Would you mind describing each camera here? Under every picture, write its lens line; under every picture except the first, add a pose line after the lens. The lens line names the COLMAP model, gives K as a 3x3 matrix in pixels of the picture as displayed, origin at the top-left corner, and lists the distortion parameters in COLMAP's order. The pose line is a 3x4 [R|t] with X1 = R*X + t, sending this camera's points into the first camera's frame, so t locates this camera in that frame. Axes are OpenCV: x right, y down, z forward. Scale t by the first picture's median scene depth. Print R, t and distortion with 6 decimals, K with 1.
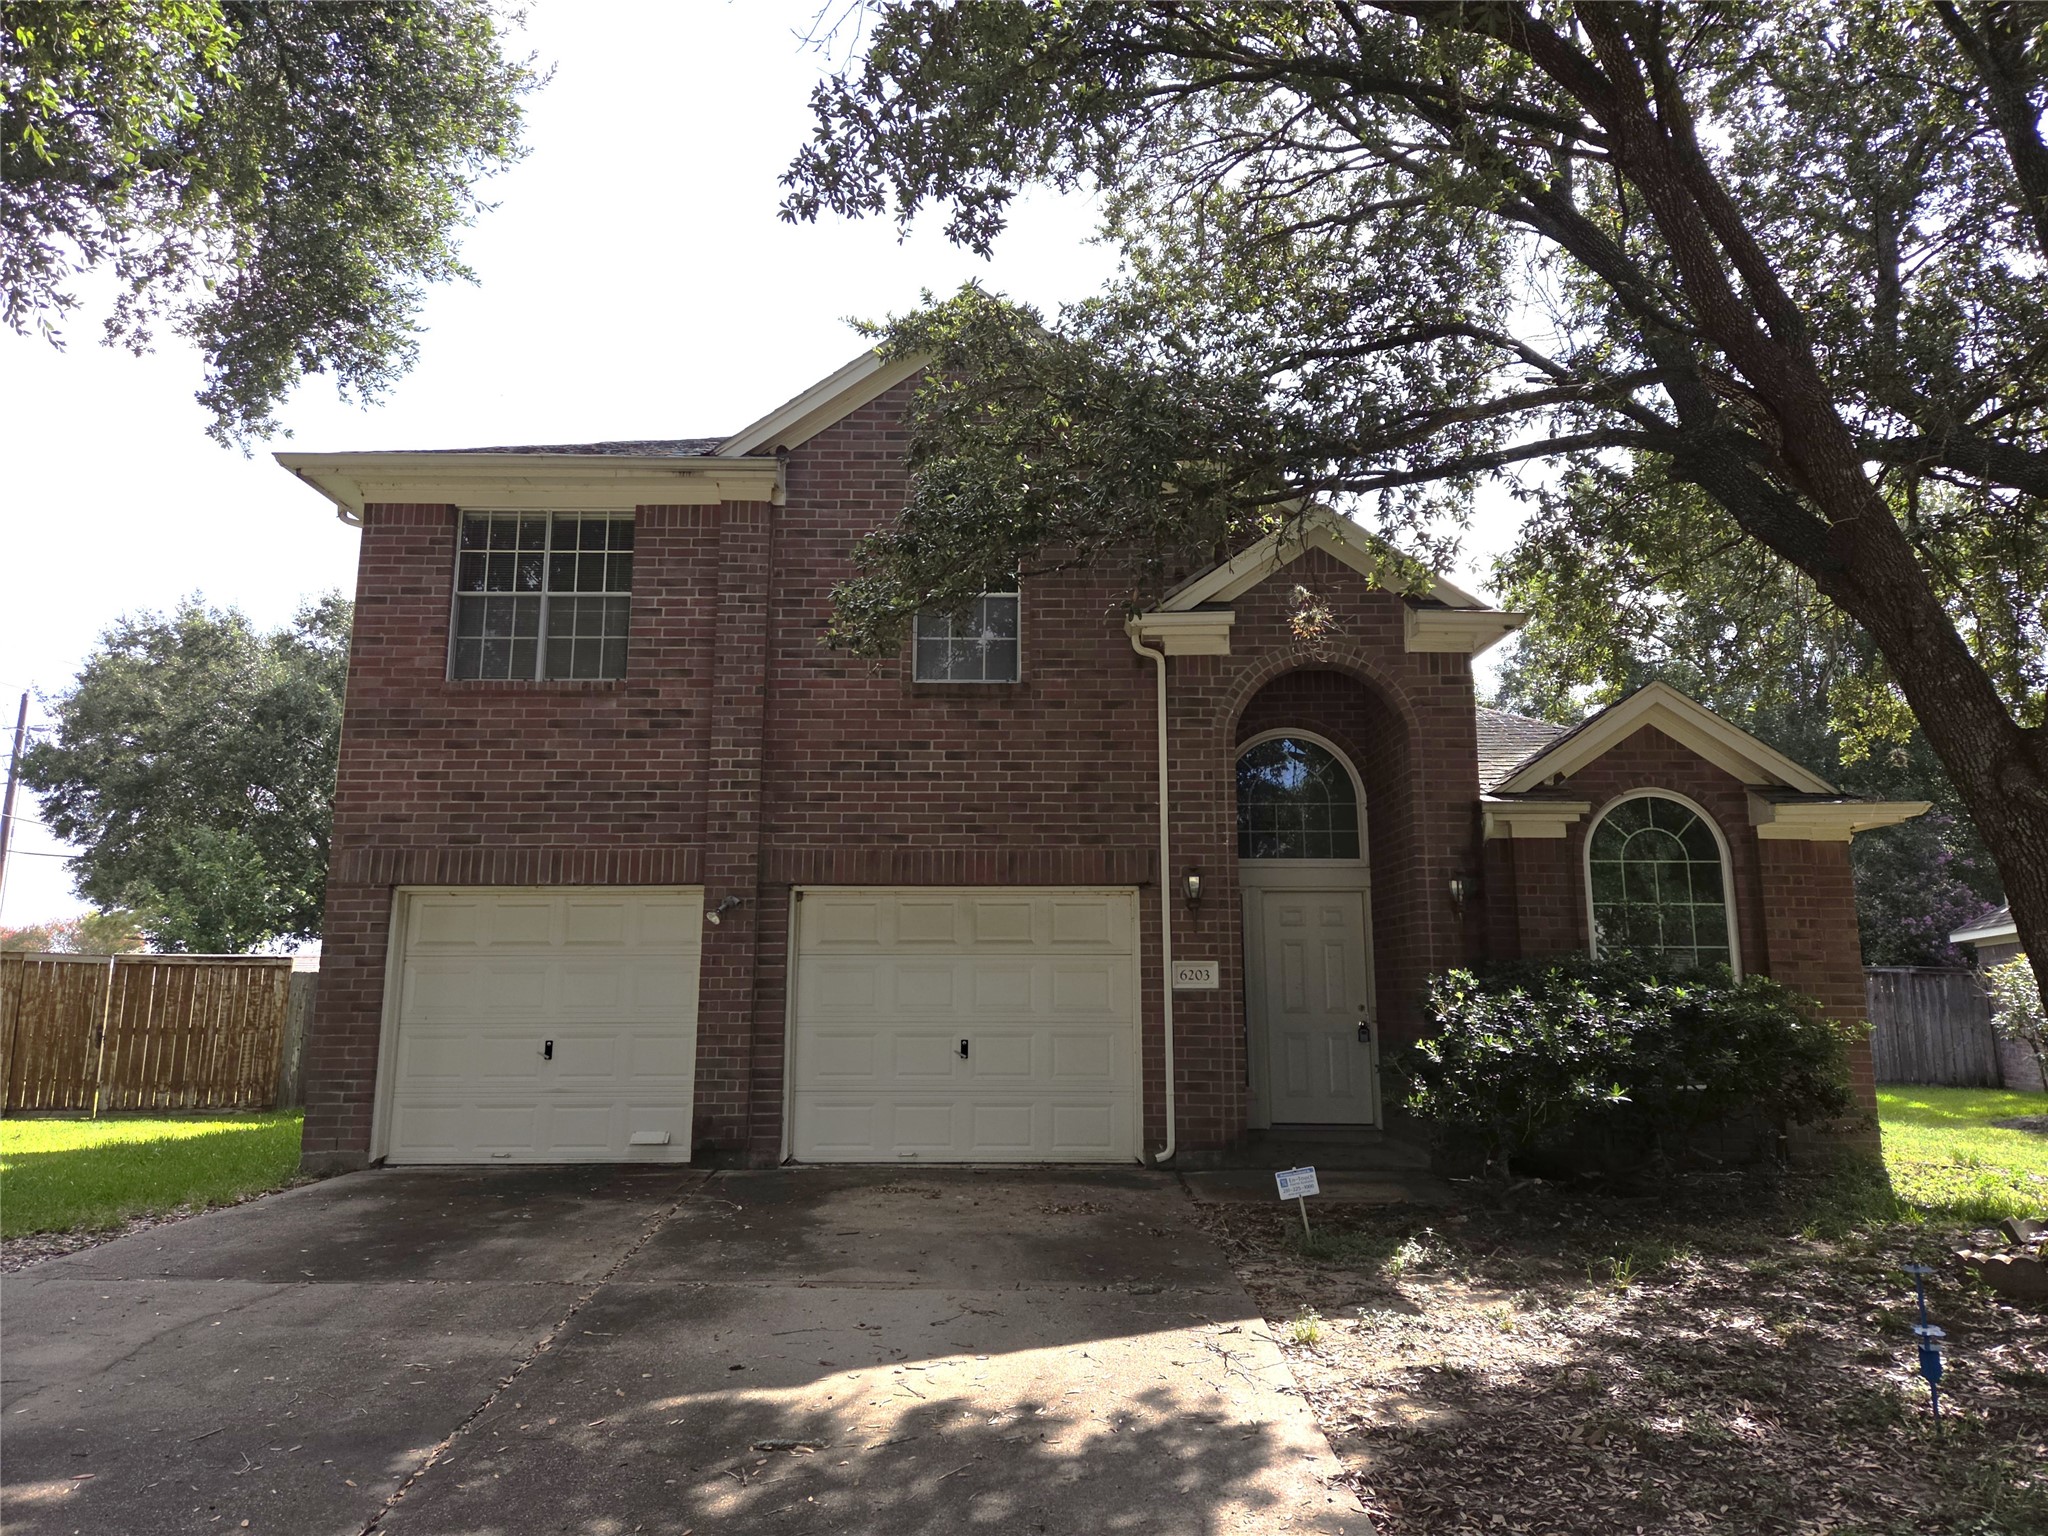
lens RADIAL K [[1359.9, 0, 1025.0], [0, 1359.9, 767.4], [0, 0, 1]] dist [0.052486, -0.047049]
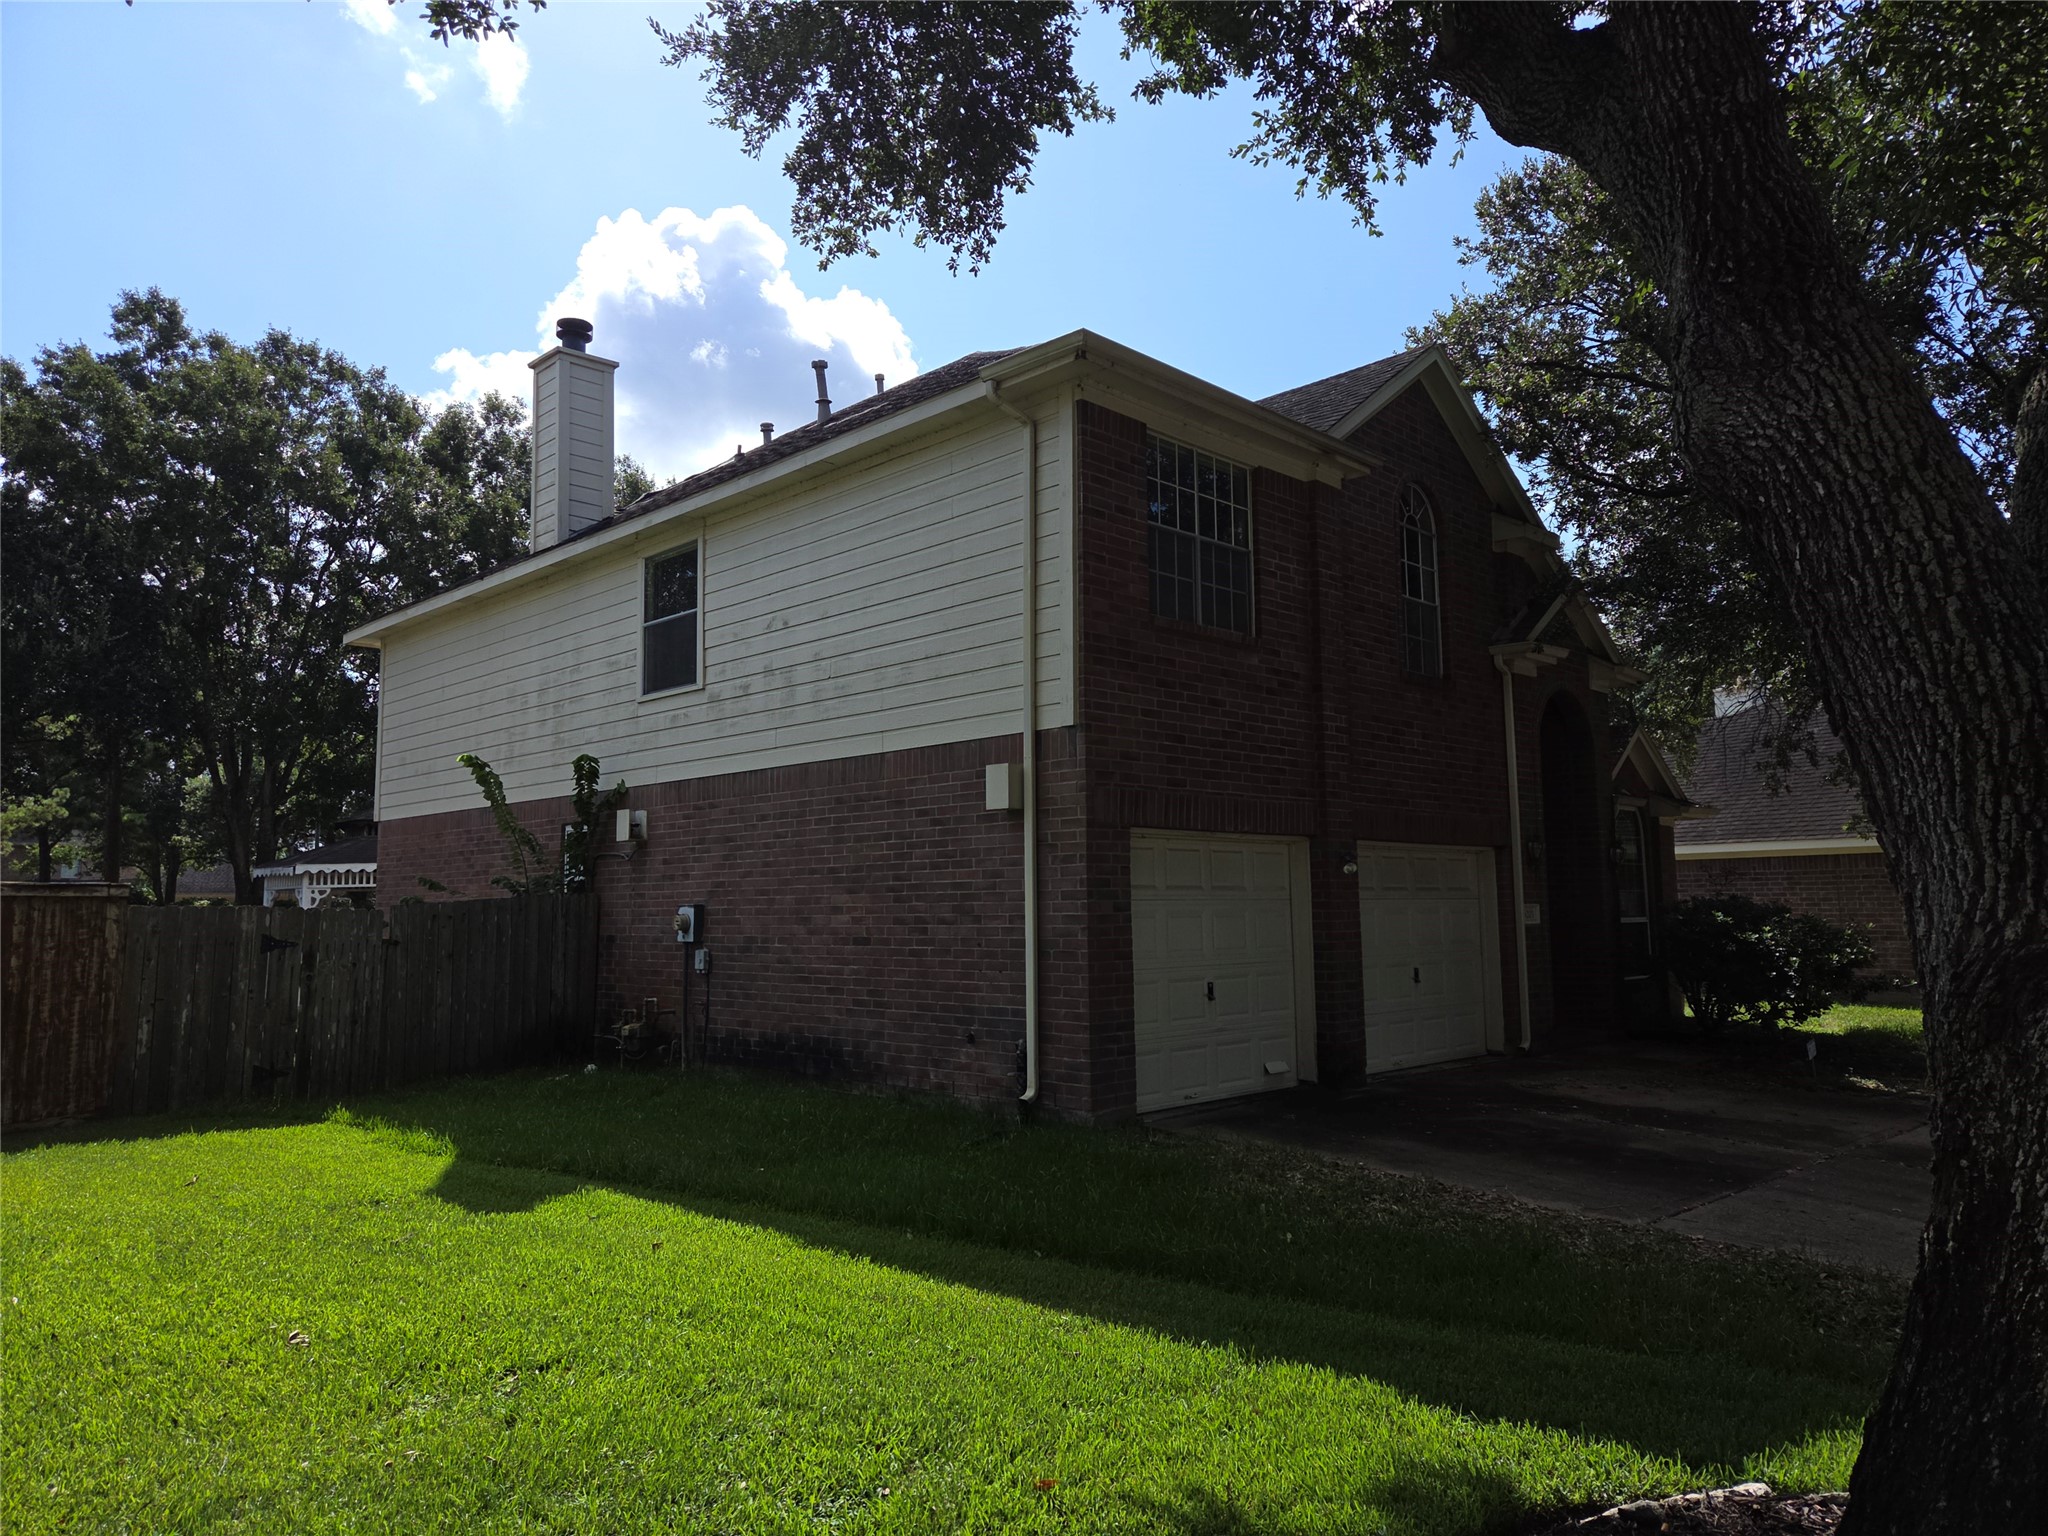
lens RADIAL K [[1359.9, 0, 1025.3], [0, 1359.9, 766.9], [0, 0, 1]] dist [0.052486, -0.047049]
pose [[0.708701, 0.063694, 0.702628, -1.153172], [-0.110525, 0.993643, 0.021405, 0.031992], [-0.696798, -0.092828, 0.711235, 0.380958]]
